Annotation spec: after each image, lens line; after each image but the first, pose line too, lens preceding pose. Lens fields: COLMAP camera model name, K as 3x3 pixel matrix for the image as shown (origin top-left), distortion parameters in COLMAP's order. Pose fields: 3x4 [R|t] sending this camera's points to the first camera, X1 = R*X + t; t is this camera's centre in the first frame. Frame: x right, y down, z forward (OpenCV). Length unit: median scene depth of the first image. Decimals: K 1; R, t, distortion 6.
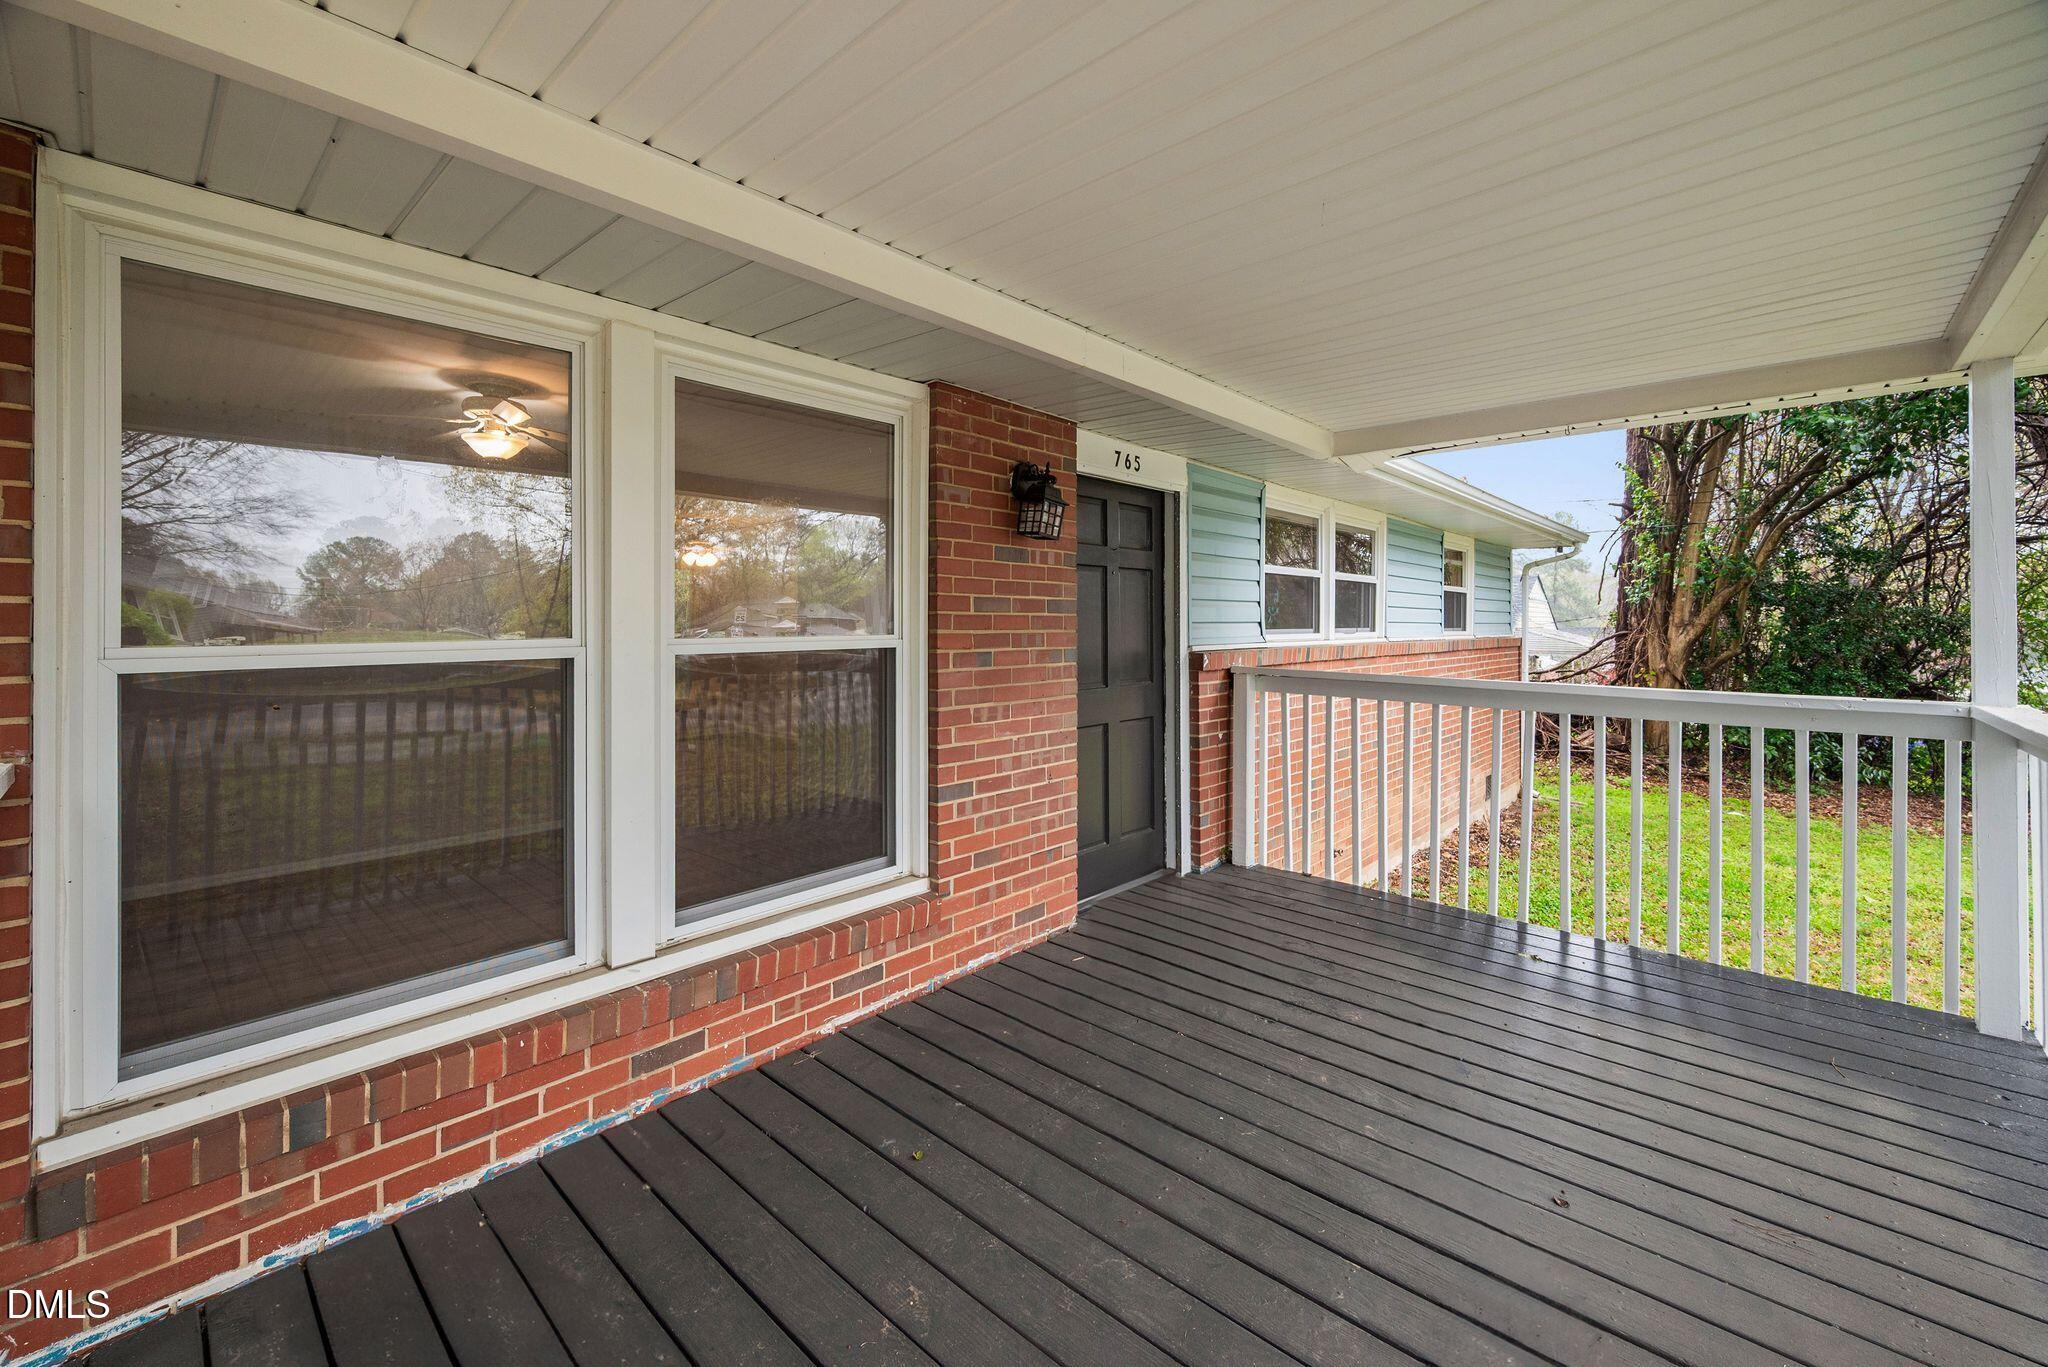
lens RADIAL K [[824.1, 0, 1034.6], [0, 824.1, 610.0], [0, 0, 1]] dist [0.002090, 0.000229]
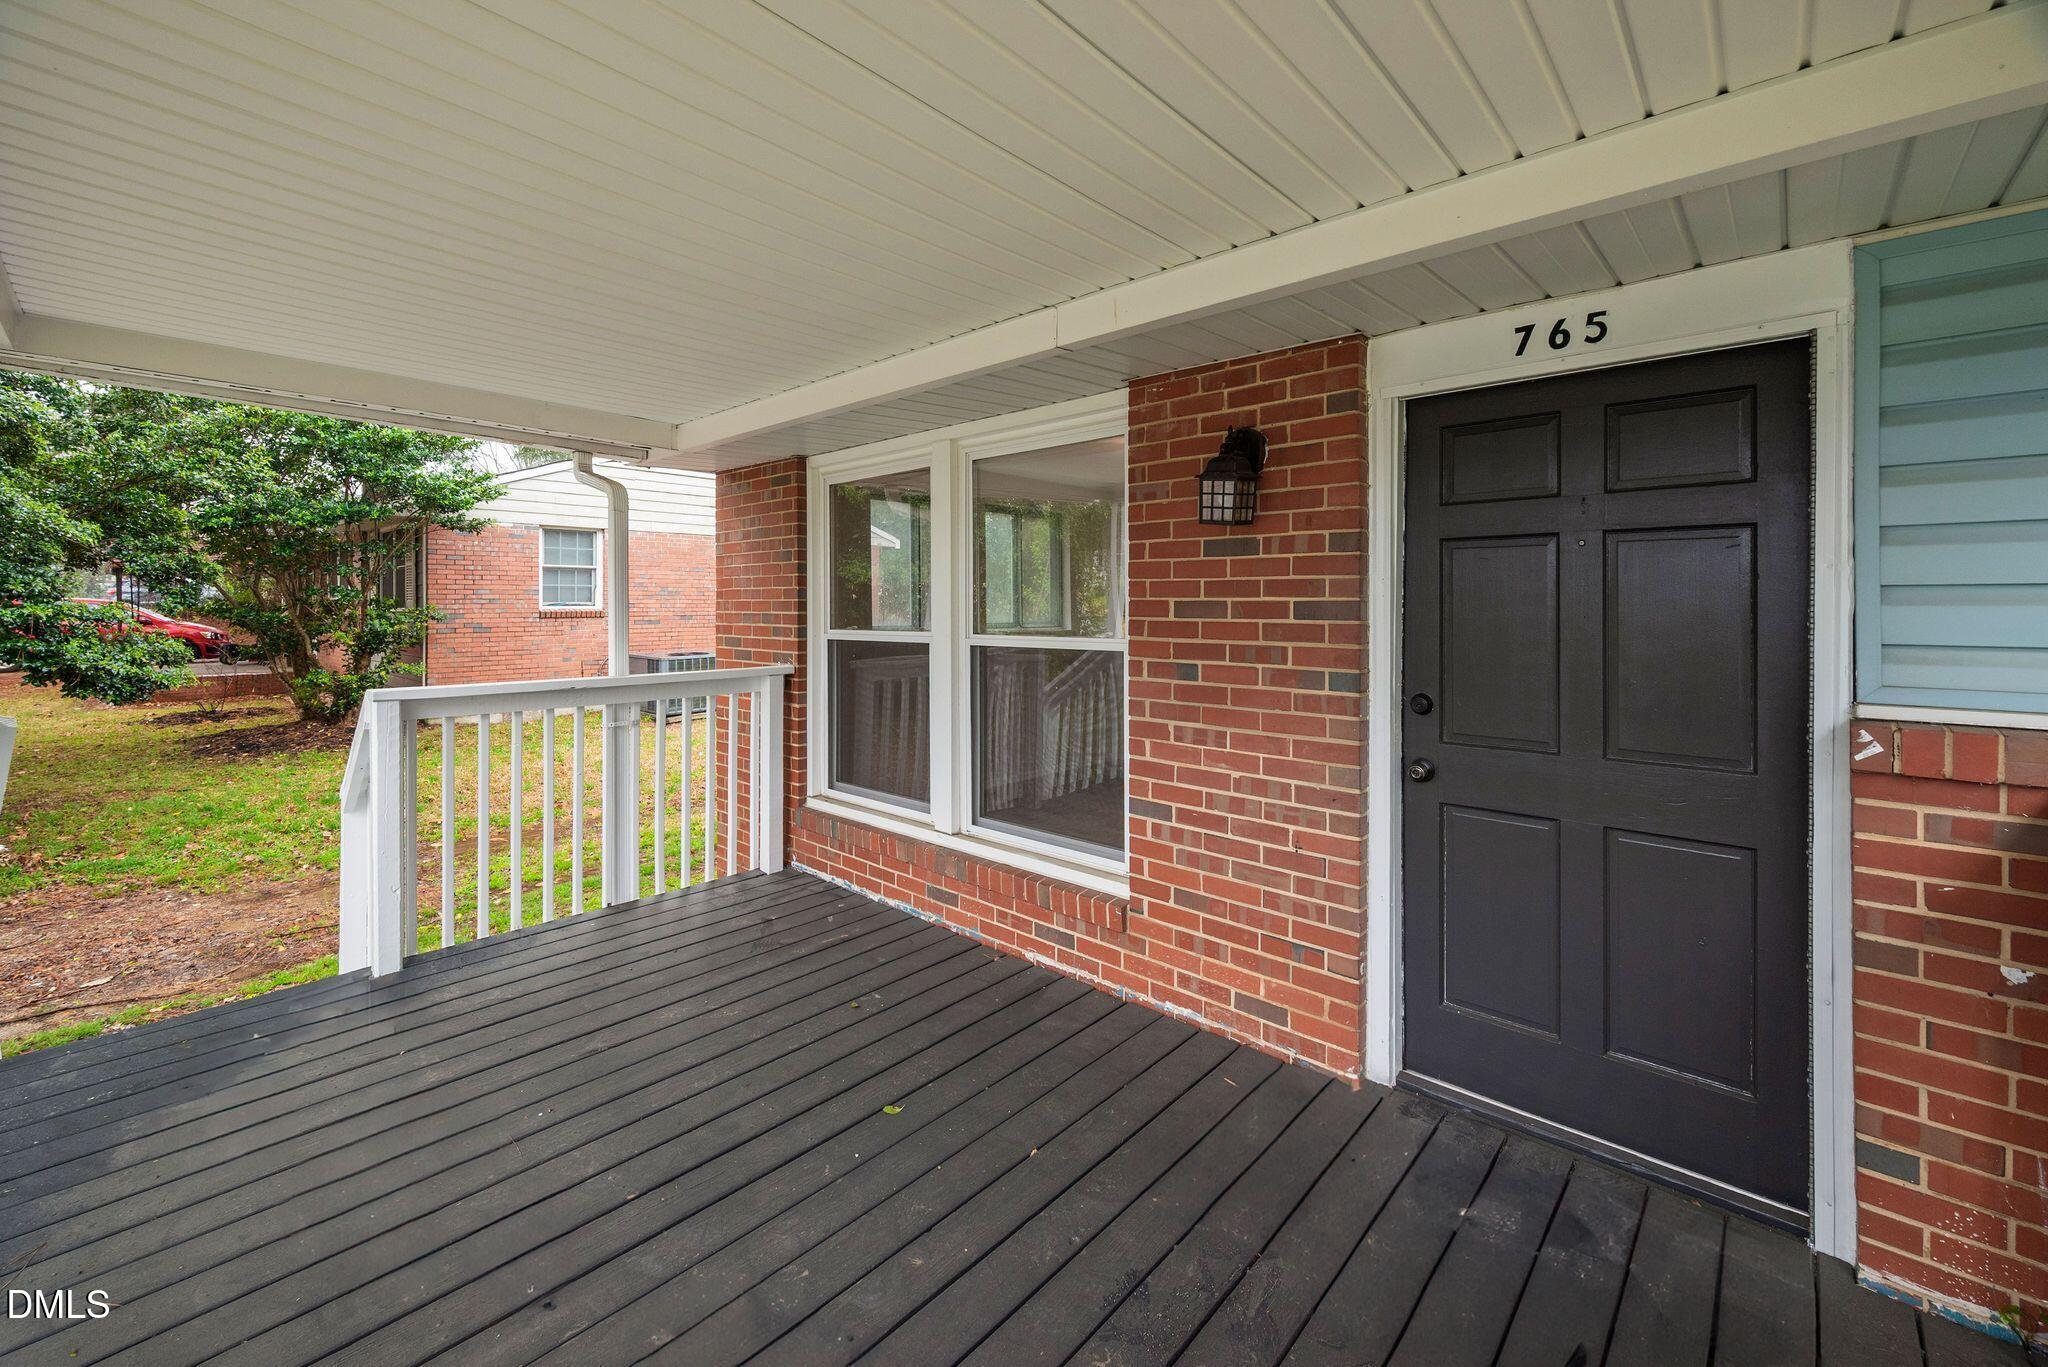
lens RADIAL K [[813.6, 0, 1024.8], [0, 813.6, 631.7], [0, 0, 1]] dist [0.001546, -0.000372]
pose [[0.012791, 0.017660, -0.999762, 0.800154], [-0.000345, 0.999844, 0.017657, 0.001928], [0.999918, 0.000119, 0.012795, 0.820266]]
